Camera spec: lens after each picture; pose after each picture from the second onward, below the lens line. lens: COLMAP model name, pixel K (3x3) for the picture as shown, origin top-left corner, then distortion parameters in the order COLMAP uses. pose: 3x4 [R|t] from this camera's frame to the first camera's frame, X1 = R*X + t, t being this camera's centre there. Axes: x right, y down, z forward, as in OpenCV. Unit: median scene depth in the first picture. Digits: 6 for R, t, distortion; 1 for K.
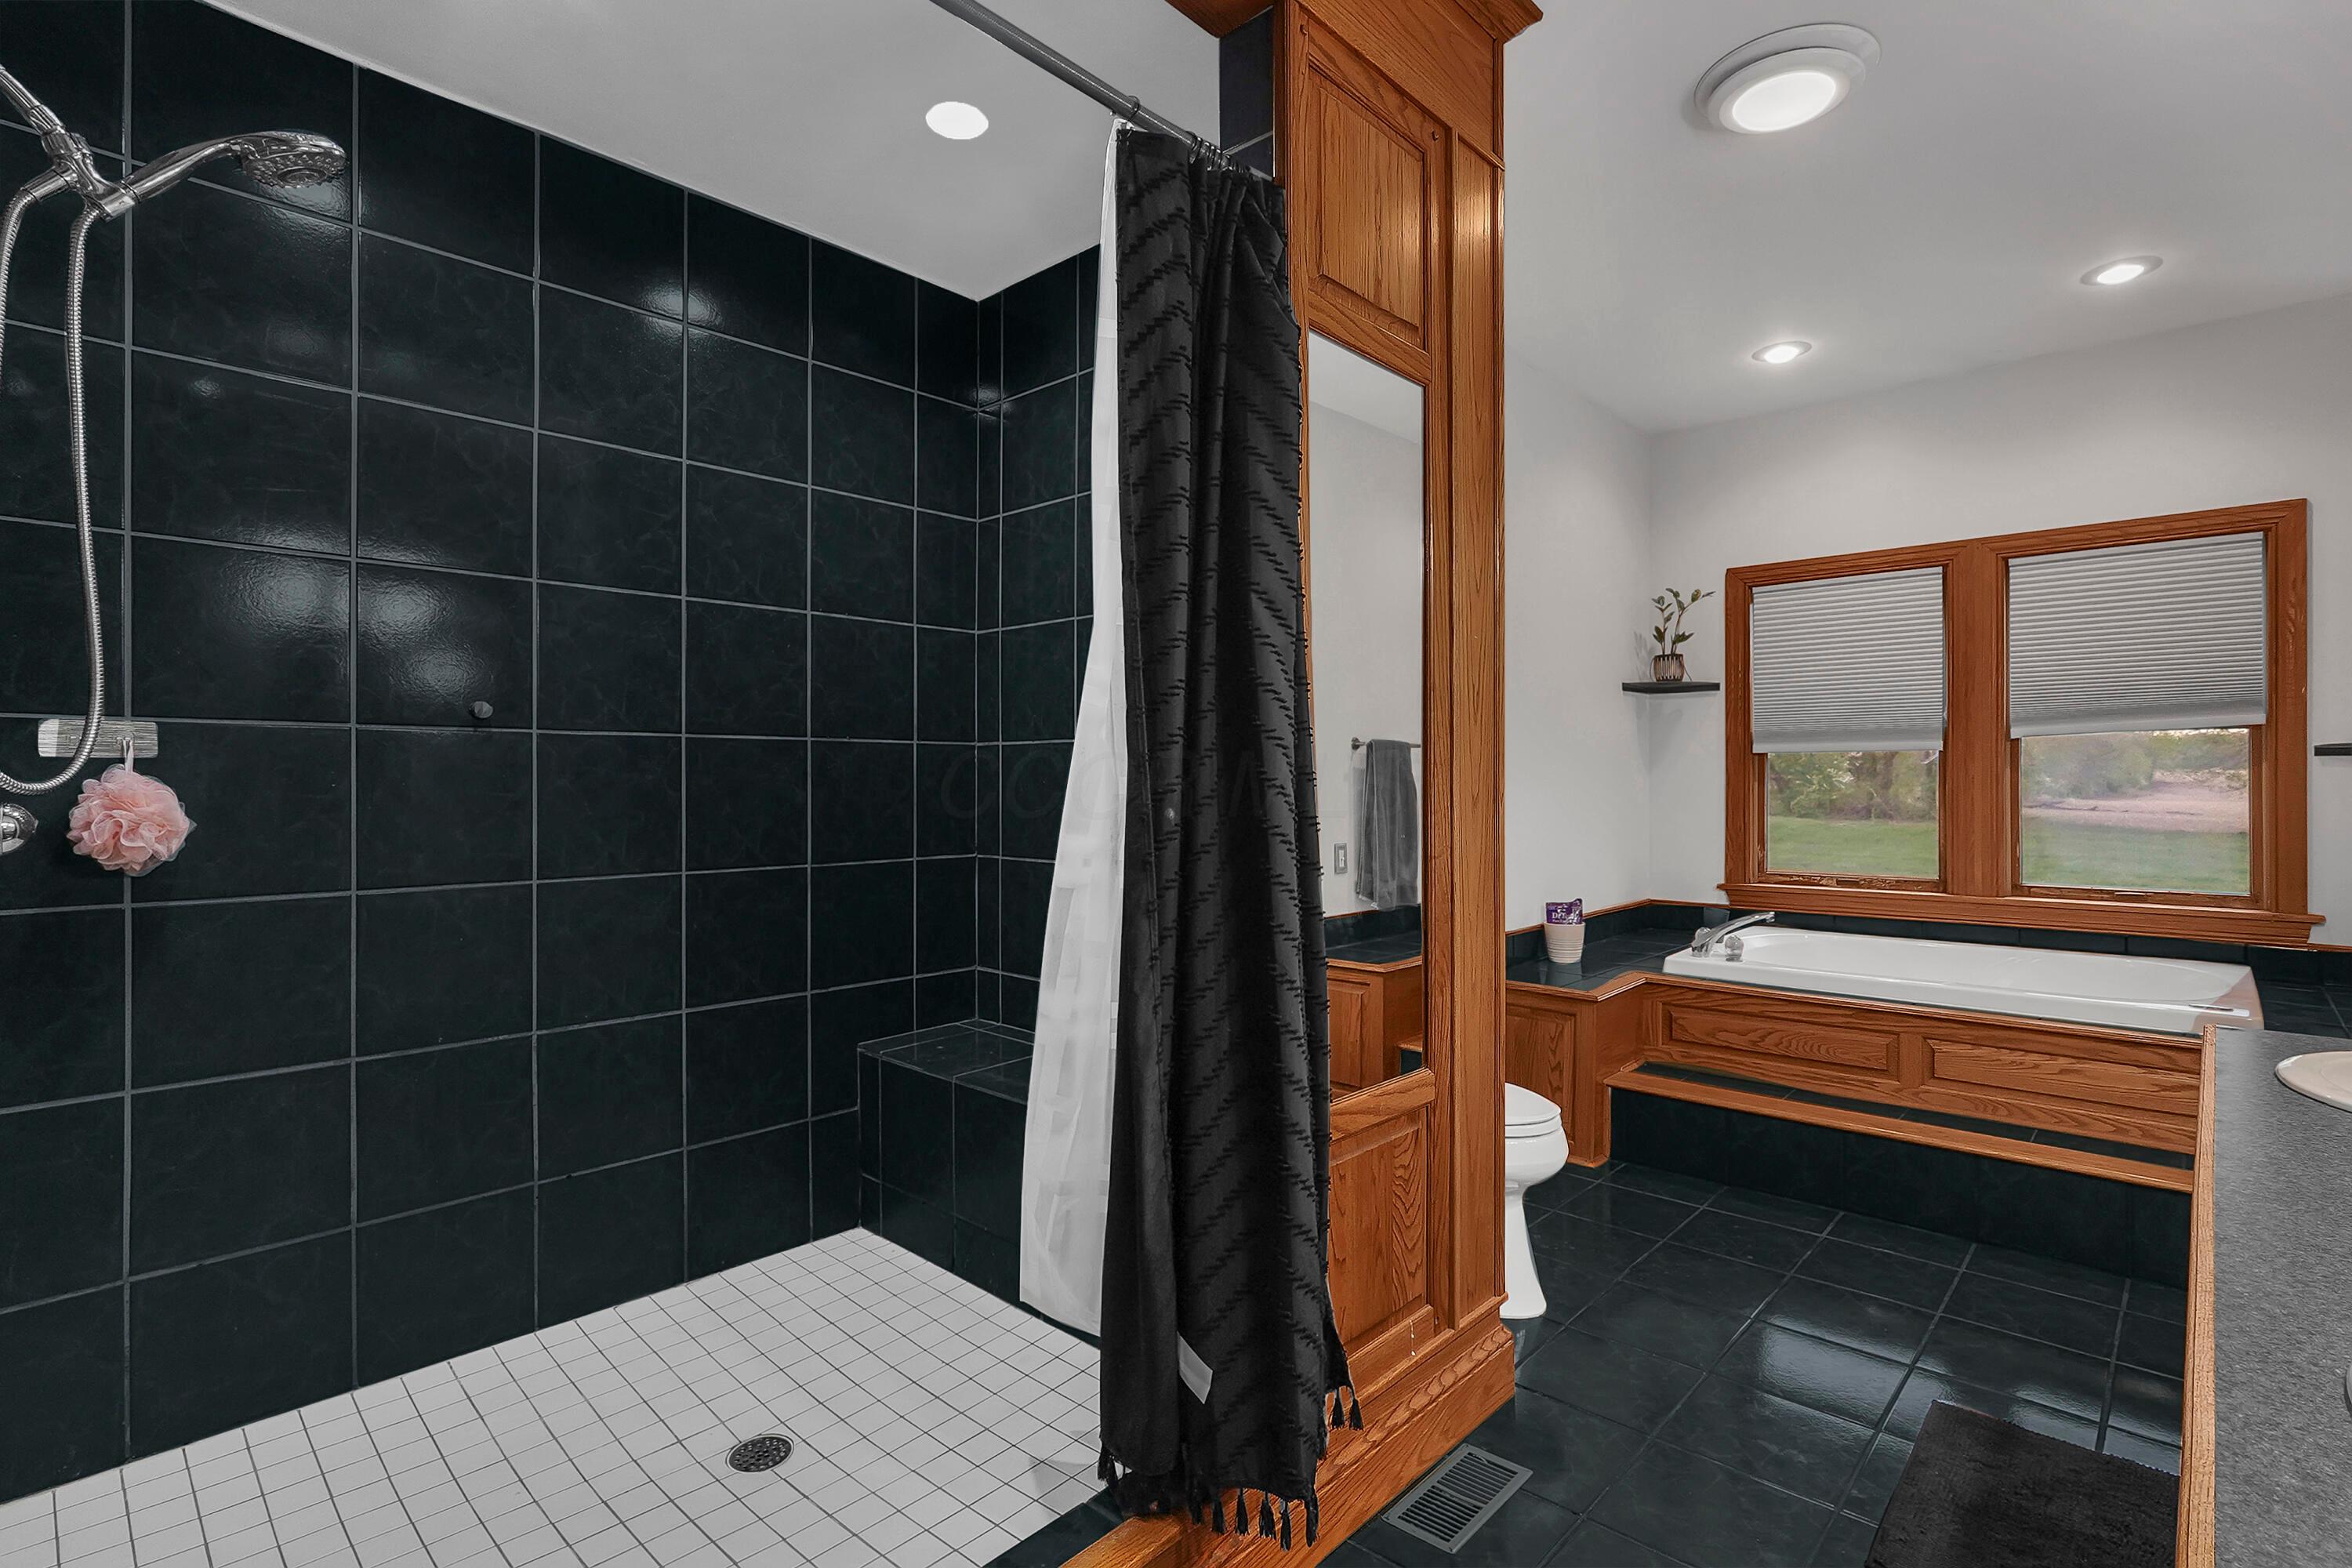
lens RADIAL K [[1128.9, 0, 1172.9], [0, 1128.9, 787.9], [0, 0, 1]] dist [-0.000343, 0.001620]
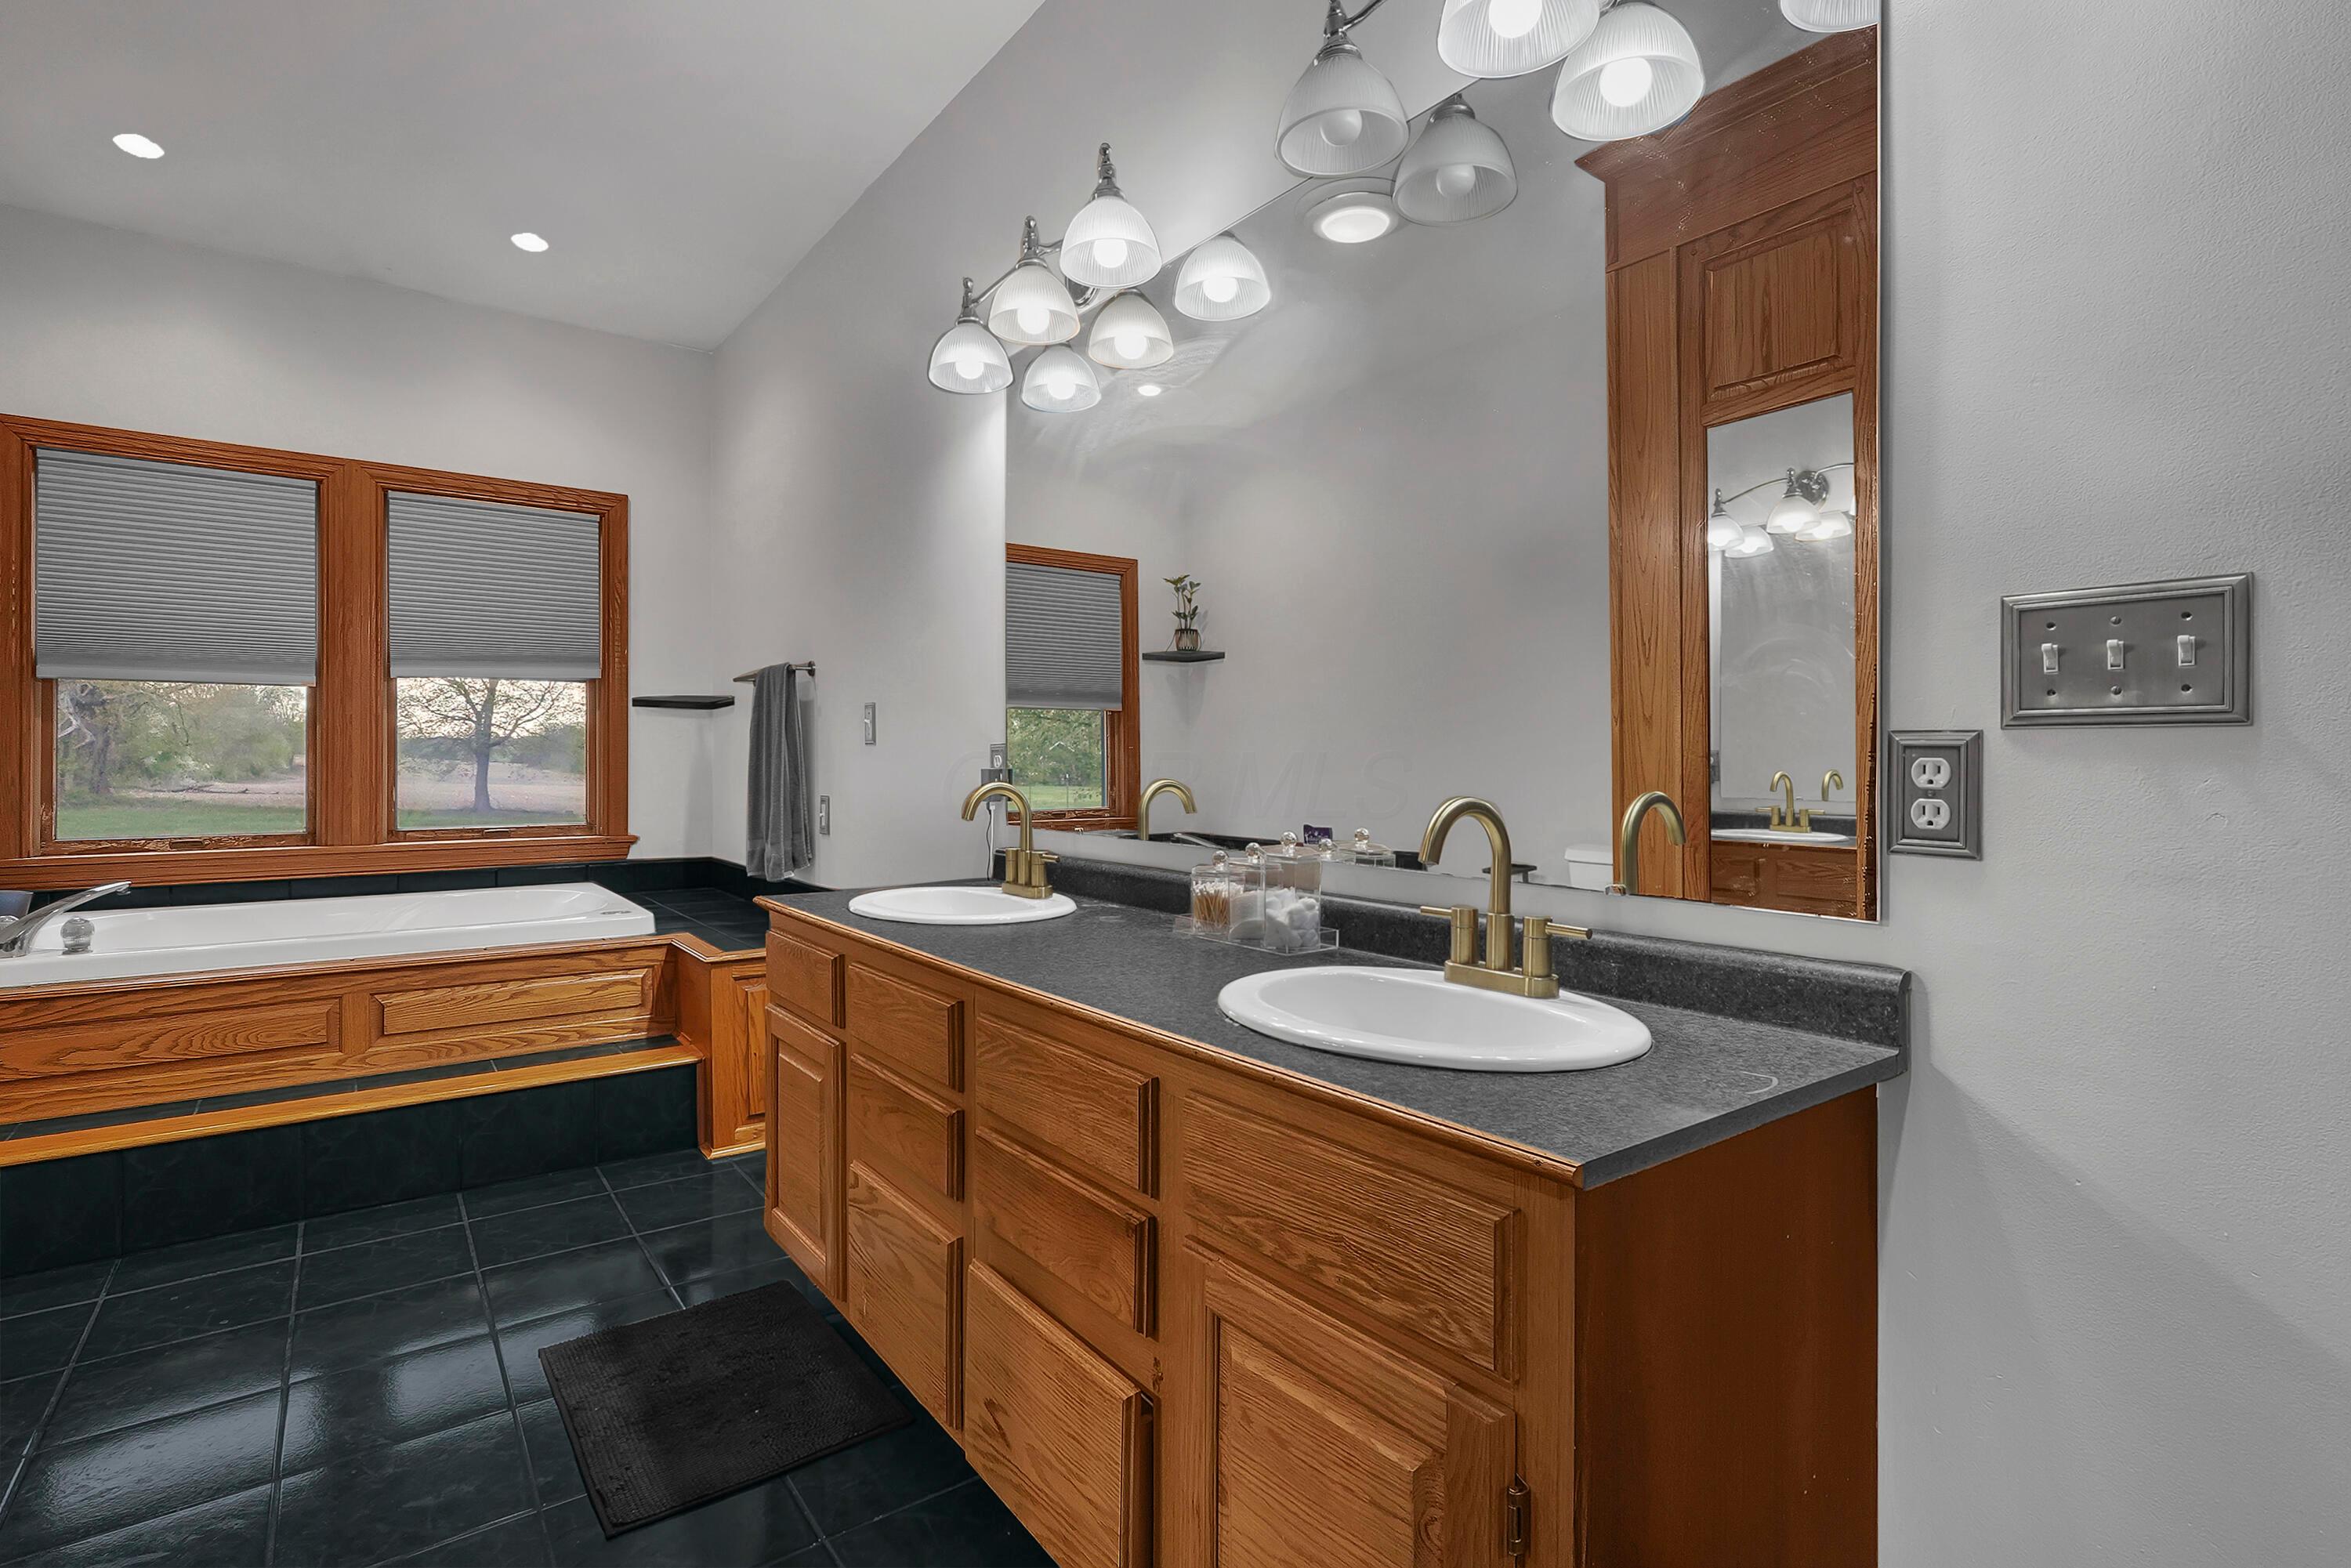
lens RADIAL K [[1128.4, 0, 1170.7], [0, 1128.4, 761.1], [0, 0, 1]] dist [-0.000343, 0.001620]
pose [[0.185374, 0.005207, 0.982654, -0.087798], [0.006749, 0.999956, -0.006572, 0.043192], [-0.982645, 0.007850, 0.185330, 0.194737]]
